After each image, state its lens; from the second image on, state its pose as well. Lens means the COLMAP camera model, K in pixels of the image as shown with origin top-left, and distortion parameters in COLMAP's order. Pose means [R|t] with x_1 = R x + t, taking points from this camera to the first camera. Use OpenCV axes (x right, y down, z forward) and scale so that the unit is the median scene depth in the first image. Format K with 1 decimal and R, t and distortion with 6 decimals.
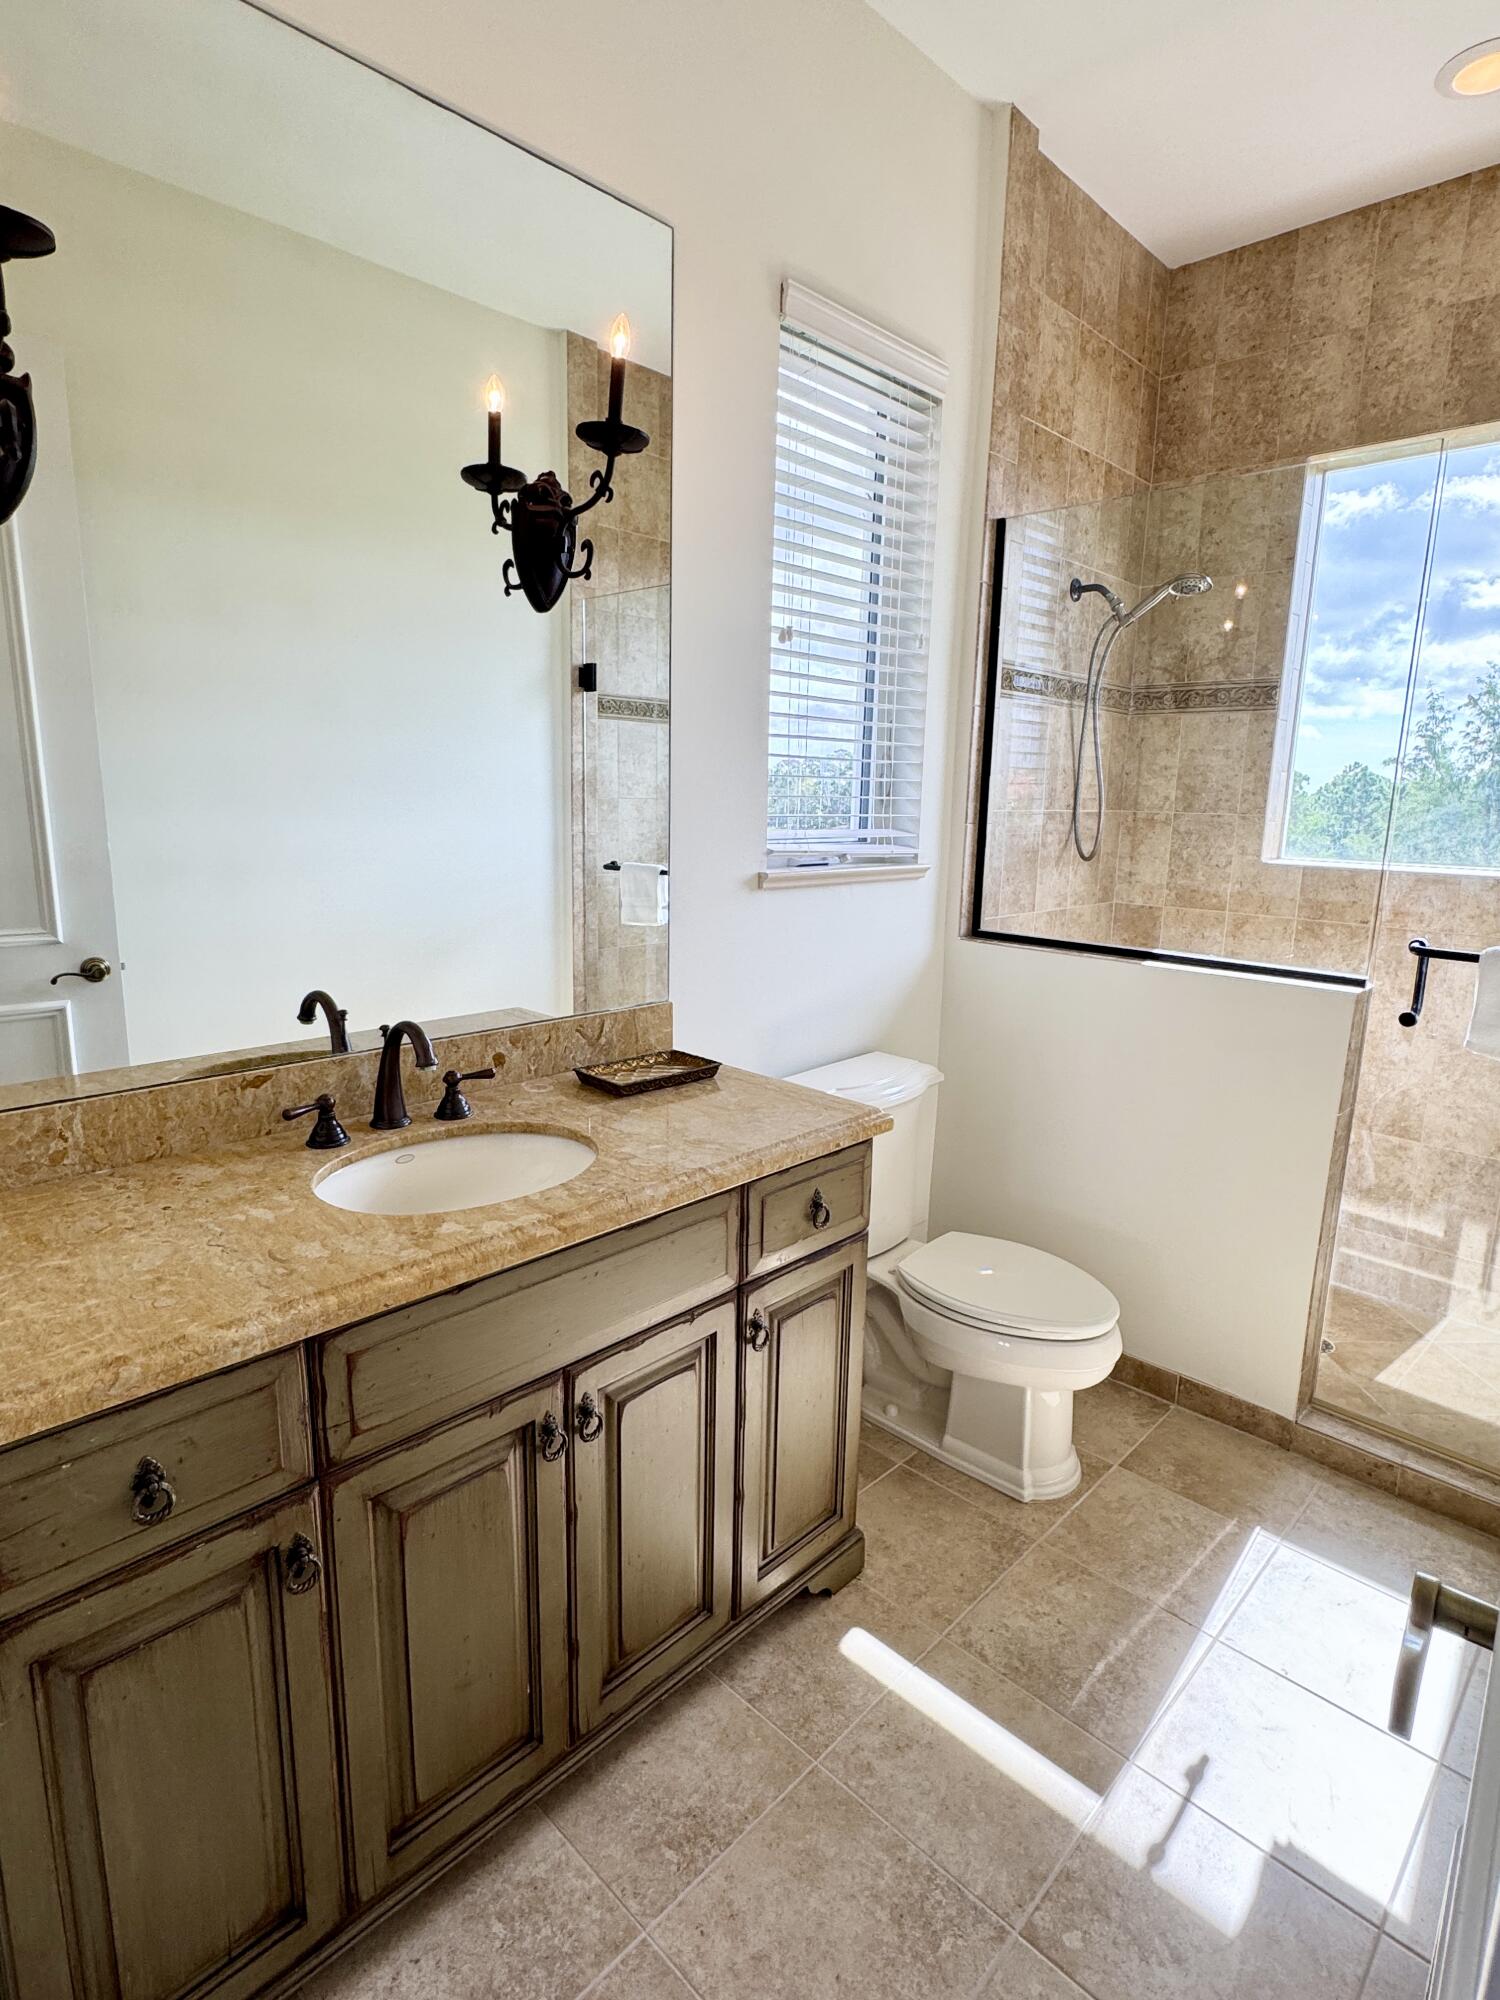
lens RADIAL K [[1034.9, 0, 750.0], [0, 1034.9, 1000.0], [0, 0, 1]] dist [-0.000507, -0.000007]
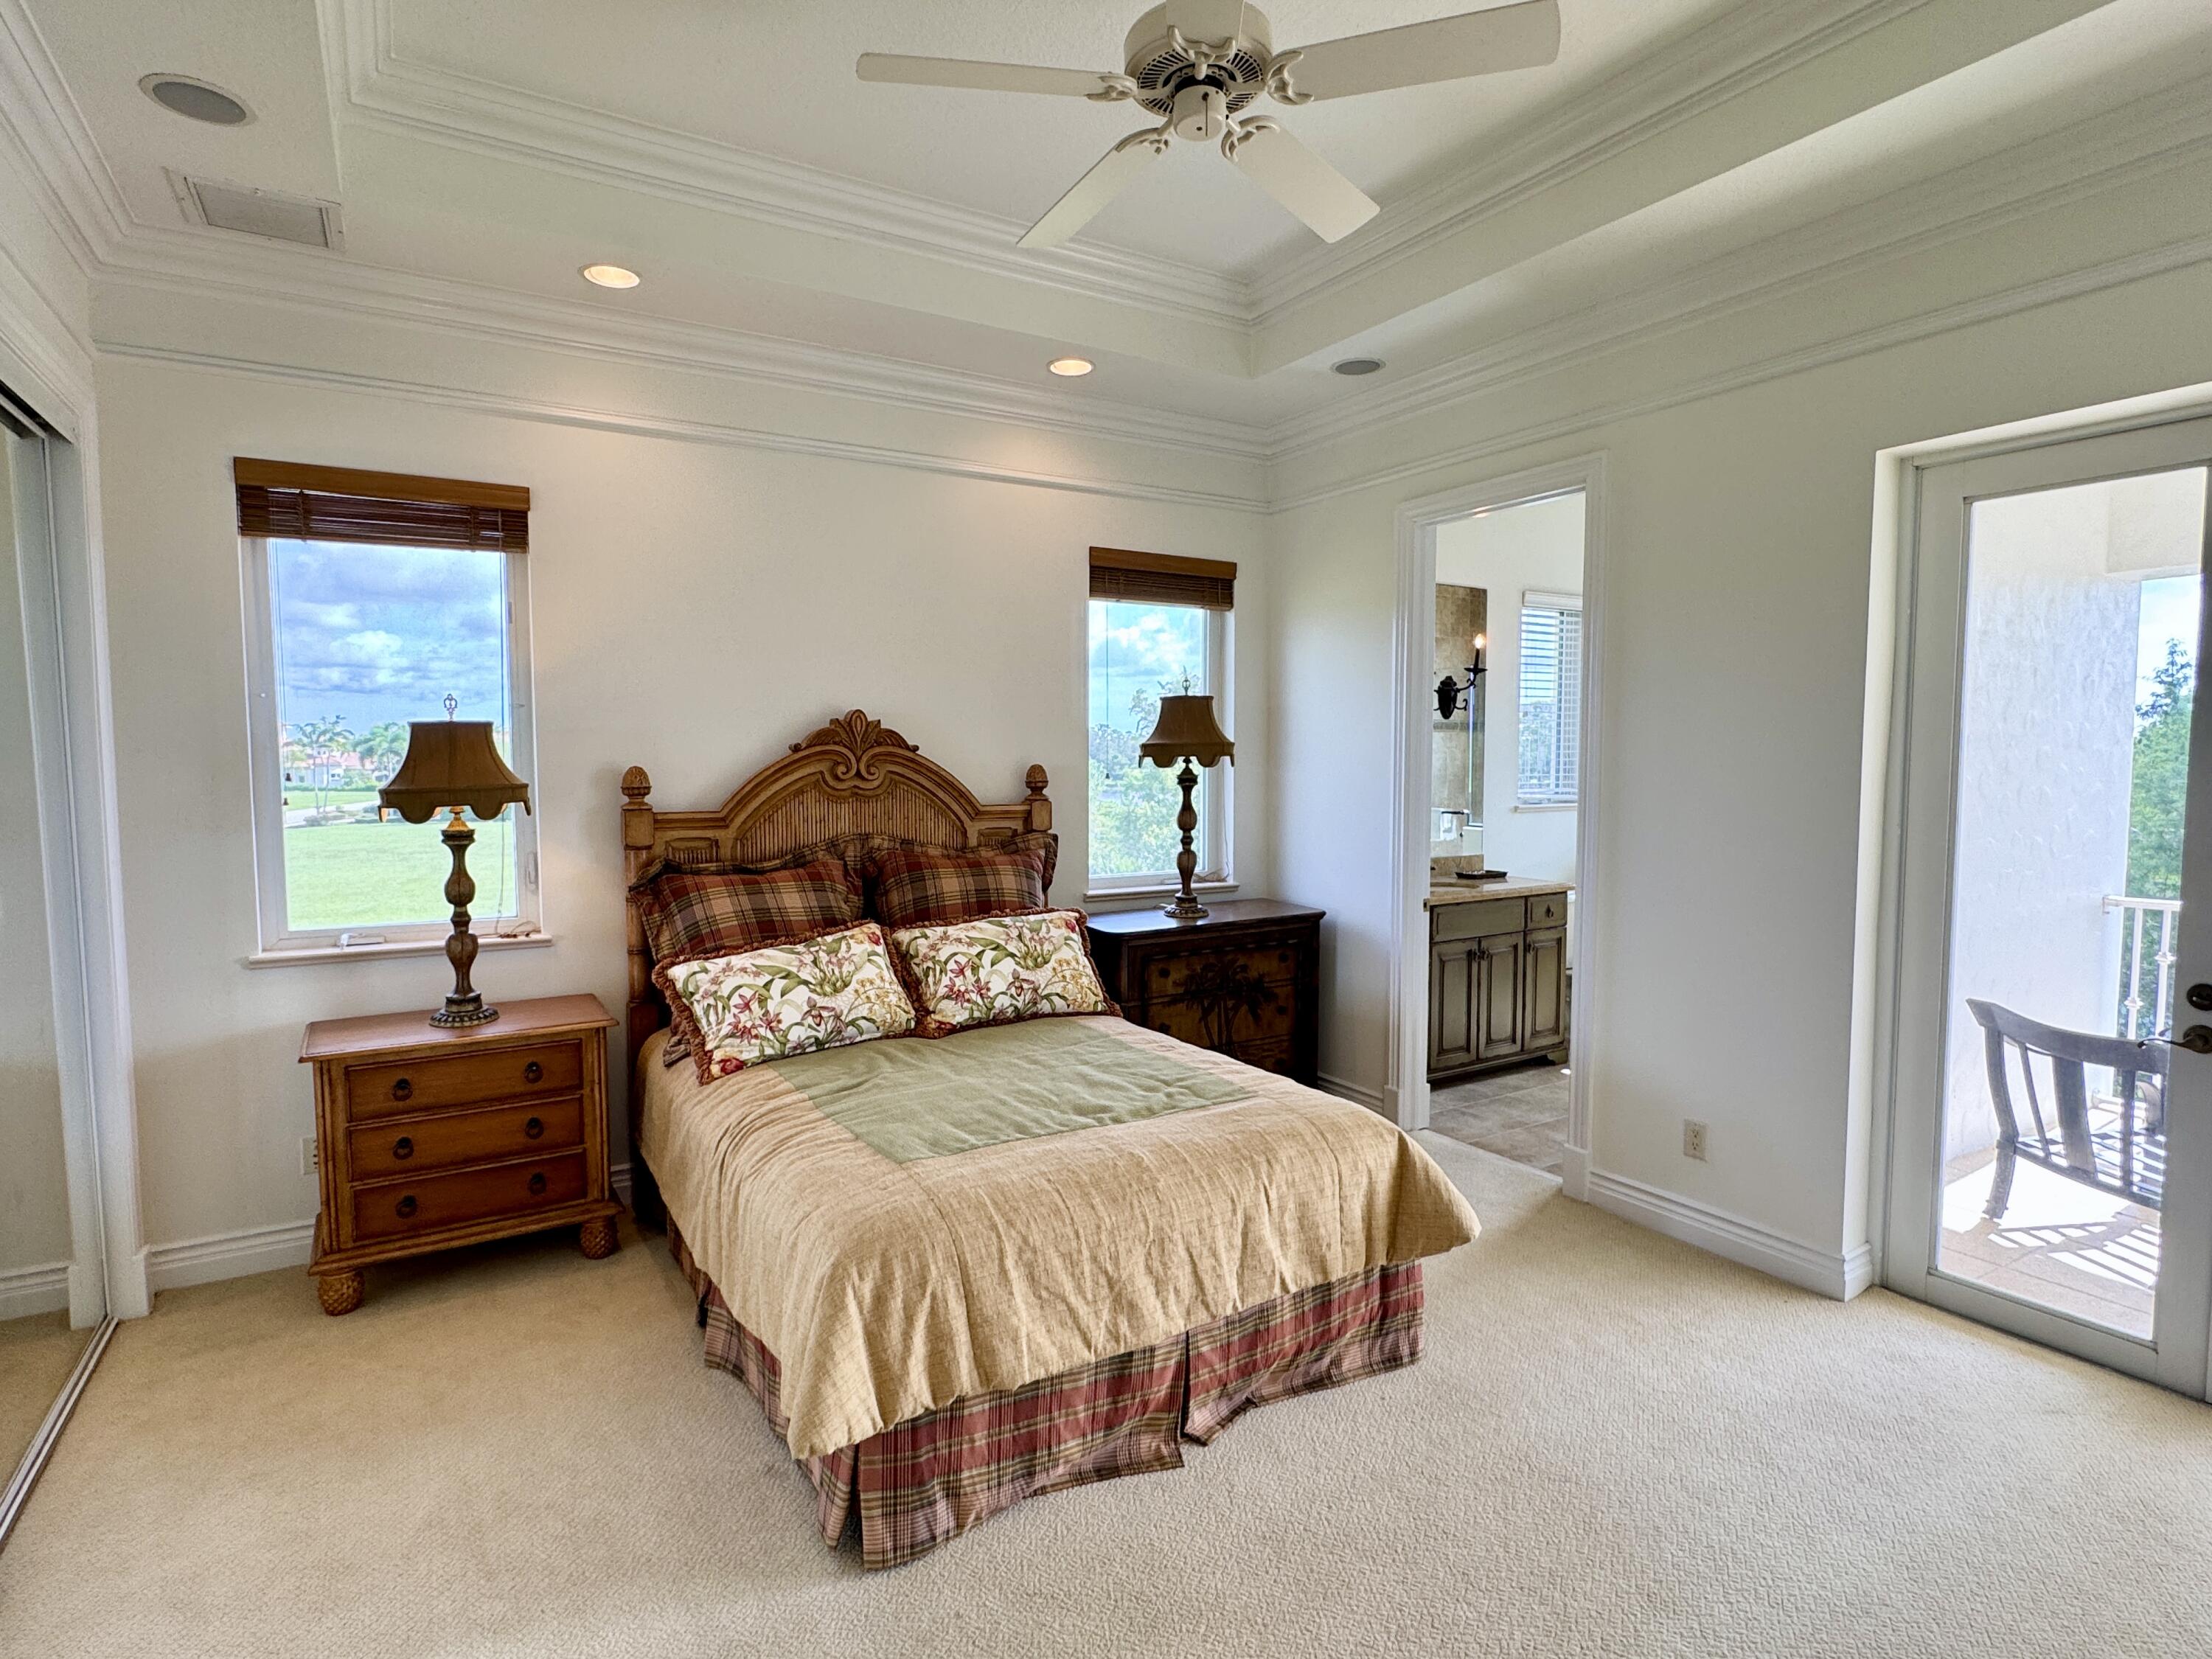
lens RADIAL K [[1144.6, 0, 1106.0], [0, 1144.6, 829.5], [0, 0, 1]] dist [-0.000507, -0.000007]
pose [[0.969737, -0.002153, -0.244142, -0.350629], [-0.029109, 0.991809, -0.124368, 0.395183], [0.242410, 0.127711, 0.961731, -2.386656]]
